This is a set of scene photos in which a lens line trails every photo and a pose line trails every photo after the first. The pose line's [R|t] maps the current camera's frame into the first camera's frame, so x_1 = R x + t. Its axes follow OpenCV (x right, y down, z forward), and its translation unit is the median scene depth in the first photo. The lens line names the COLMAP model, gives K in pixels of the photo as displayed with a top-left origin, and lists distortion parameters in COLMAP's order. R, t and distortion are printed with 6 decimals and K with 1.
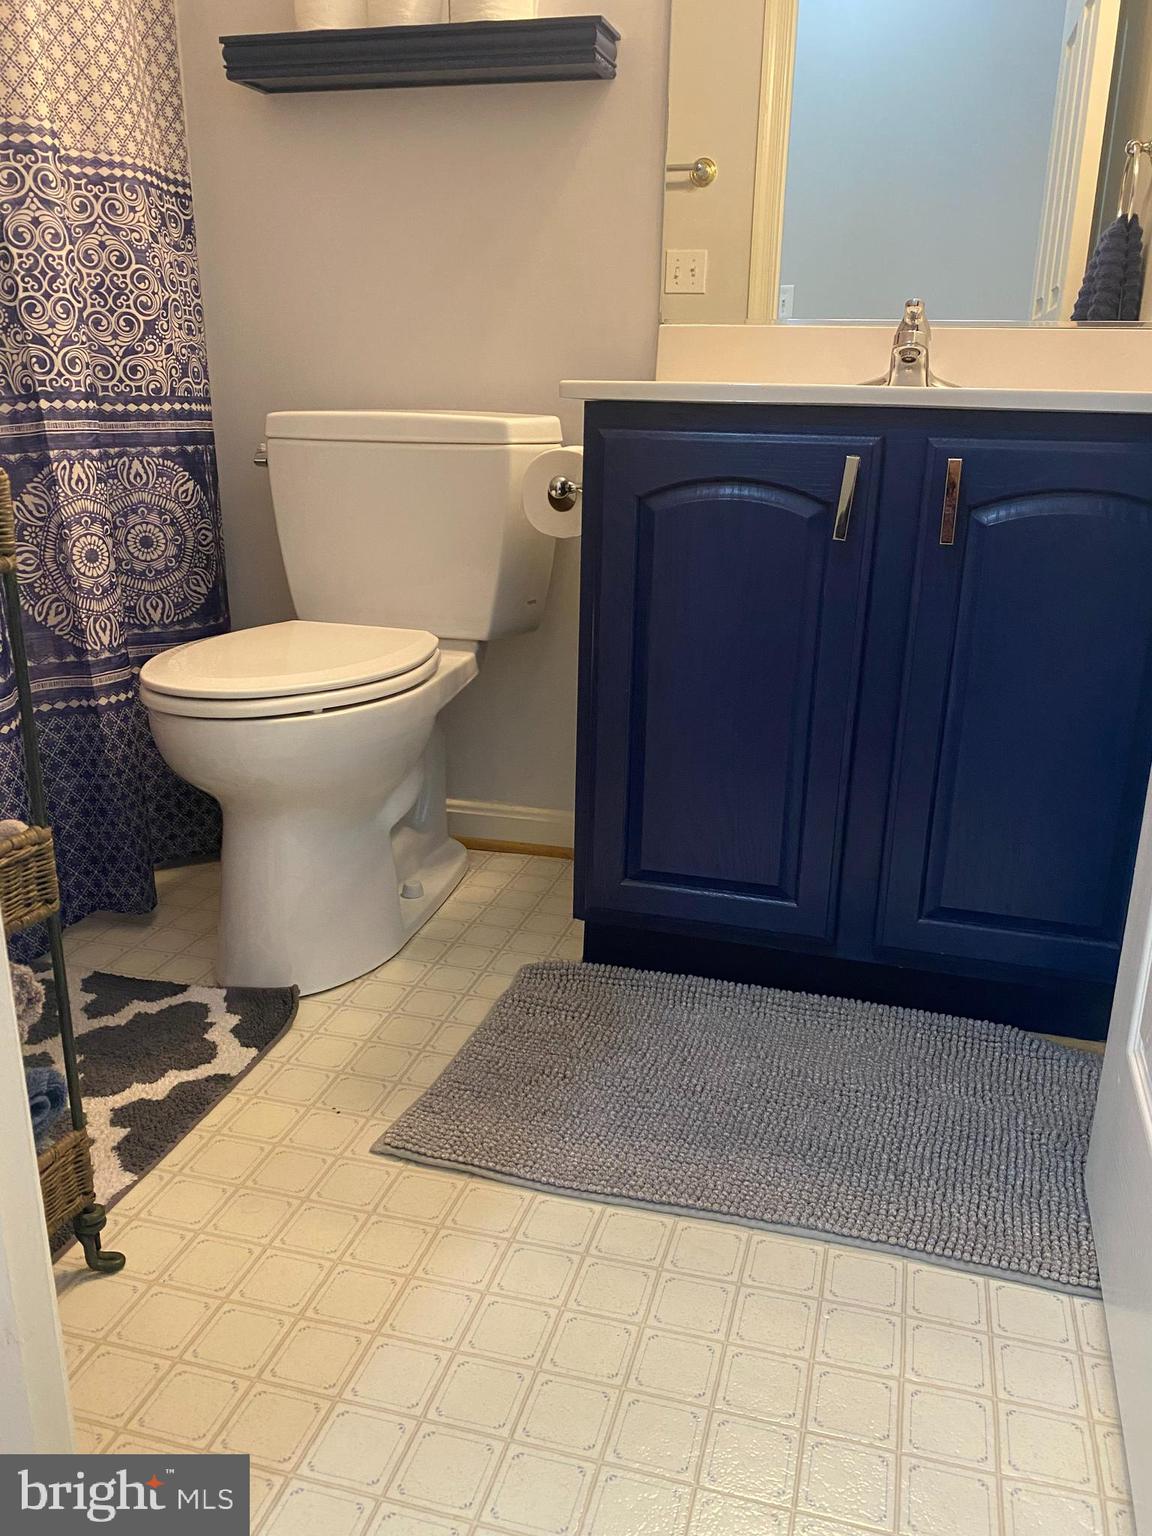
lens RADIAL K [[1182.9, 0, 590.1], [0, 1182.9, 776.1], [0, 0, 1]] dist [0.027525, -0.028422]
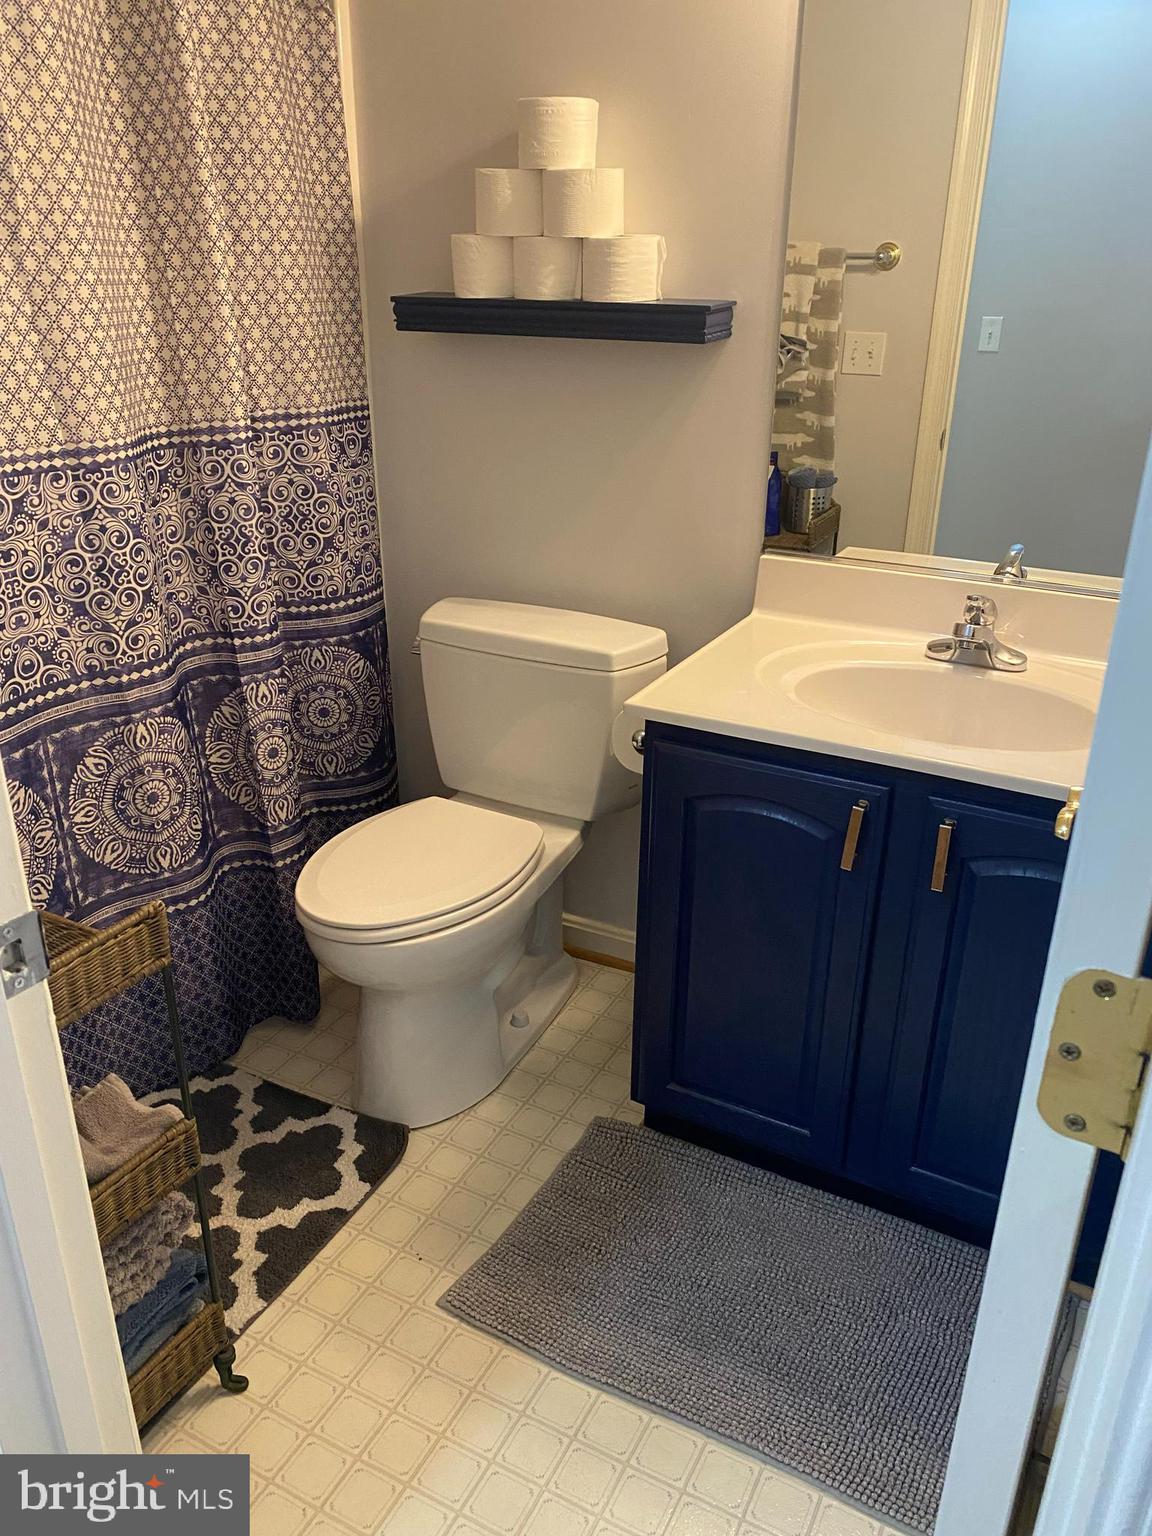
lens RADIAL K [[1182.9, 0, 575.4], [0, 1182.9, 763.6], [0, 0, 1]] dist [0.027525, -0.028422]
pose [[0.975196, 0.077962, -0.207157, 0.152553], [-0.054422, 0.991639, 0.117003, -0.351858], [0.214547, -0.102828, 0.971286, -0.140868]]
